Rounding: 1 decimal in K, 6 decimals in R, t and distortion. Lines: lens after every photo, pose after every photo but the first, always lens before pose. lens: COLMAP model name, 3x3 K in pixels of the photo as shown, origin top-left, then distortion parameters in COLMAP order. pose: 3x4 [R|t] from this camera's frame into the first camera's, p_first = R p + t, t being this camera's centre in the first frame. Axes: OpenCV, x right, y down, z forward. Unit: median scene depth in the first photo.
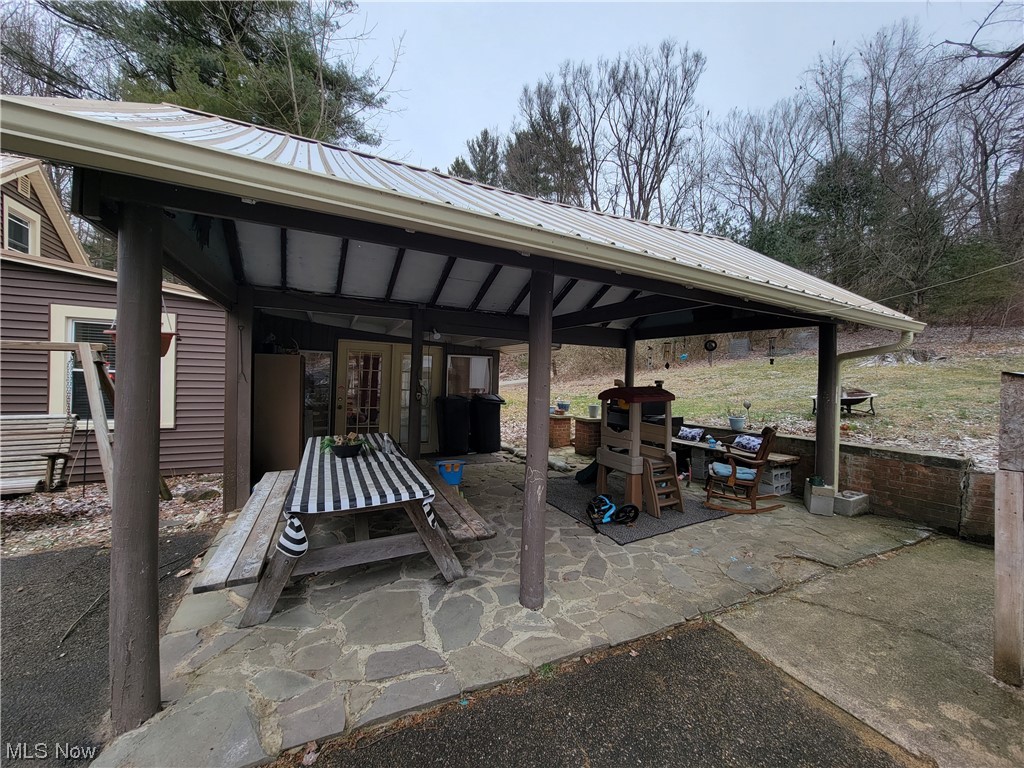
lens RADIAL K [[412.4, 0, 512.0], [0, 412.4, 384.0], [0, 0, 1]] dist [0.009637, -0.003011]
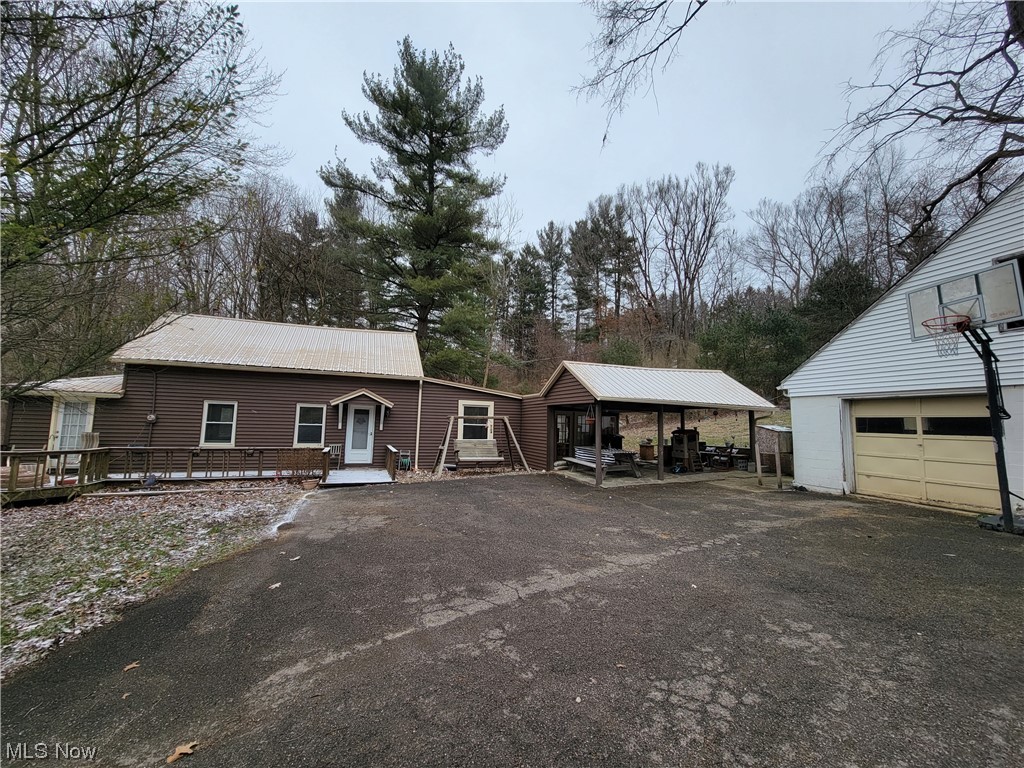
lens RADIAL K [[412.4, 0, 512.0], [0, 412.4, 384.0], [0, 0, 1]] dist [0.009637, -0.003011]
pose [[0.992944, -0.017384, -0.117304, -0.065119], [0.004090, 0.993629, -0.112627, 0.001095], [0.118514, 0.111353, 0.986689, -0.237813]]
